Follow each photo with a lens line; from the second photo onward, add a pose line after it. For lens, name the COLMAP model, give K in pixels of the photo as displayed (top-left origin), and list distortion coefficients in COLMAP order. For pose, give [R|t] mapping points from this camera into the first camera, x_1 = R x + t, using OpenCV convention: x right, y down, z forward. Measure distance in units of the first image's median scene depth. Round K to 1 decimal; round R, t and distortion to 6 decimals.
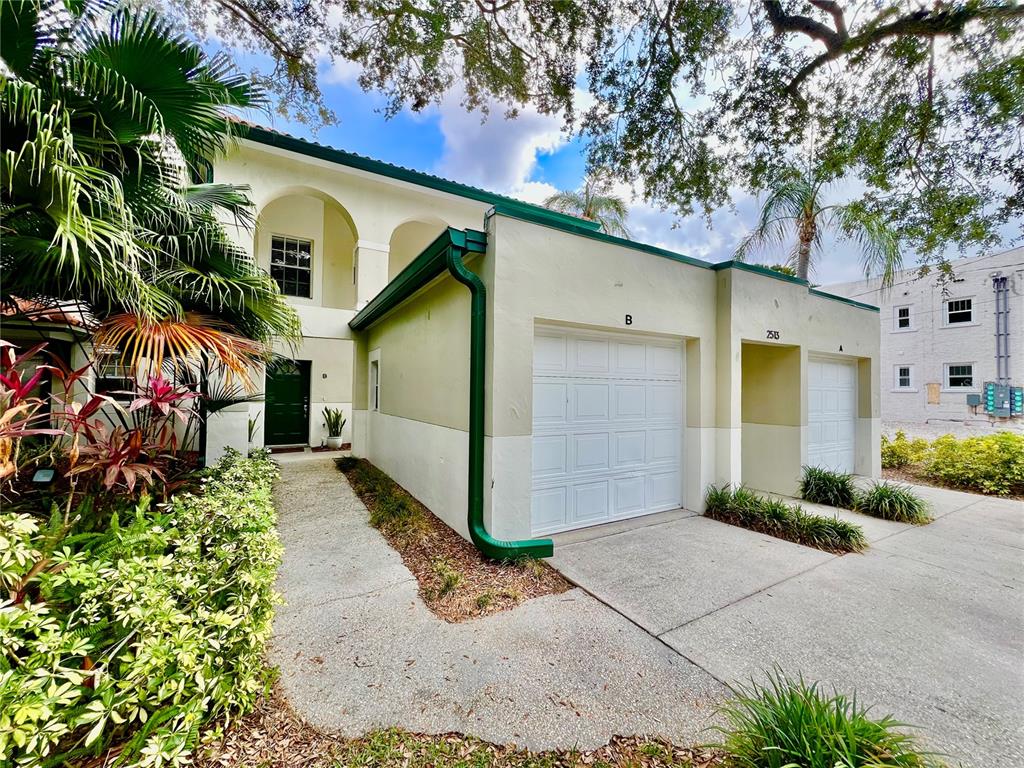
lens RADIAL K [[409.6, 0, 511.9], [0, 409.6, 384.5], [0, 0, 1]] dist [-0.000645, -0.000929]
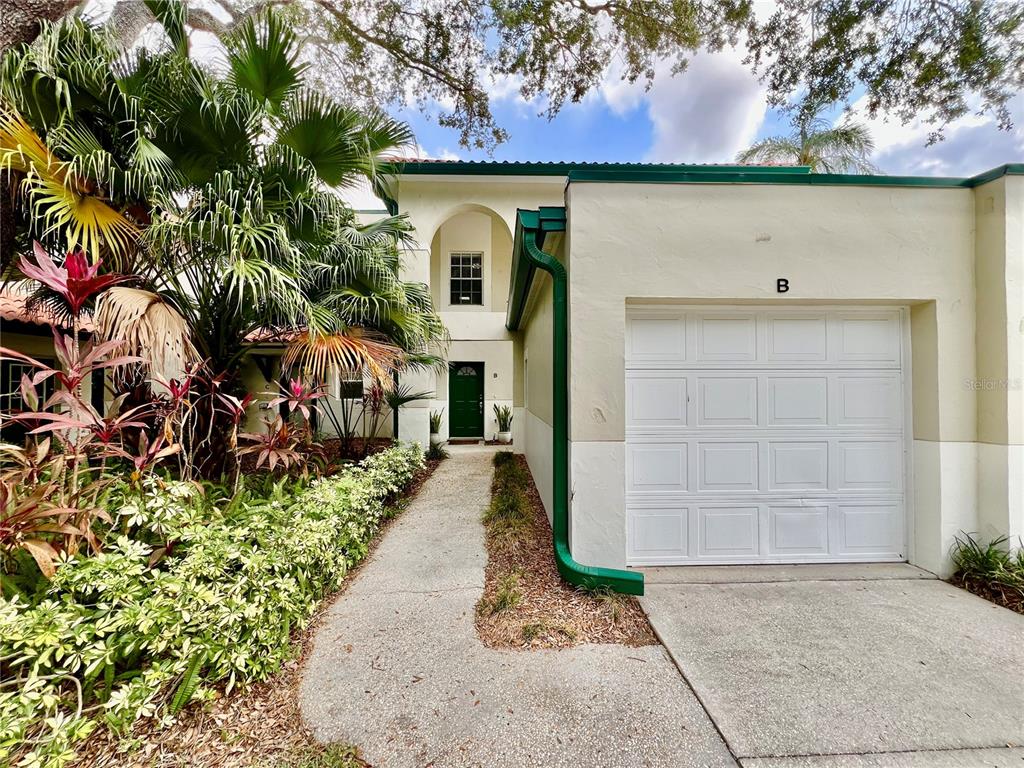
lens RADIAL K [[409.6, 0, 510.6], [0, 409.6, 383.9], [0, 0, 1]] dist [-0.000645, -0.000929]
pose [[0.879142, -0.017331, -0.476244, 0.147138], [0.020559, 0.999787, 0.001568, 0.001629], [0.476116, -0.011169, 0.879312, 0.104732]]
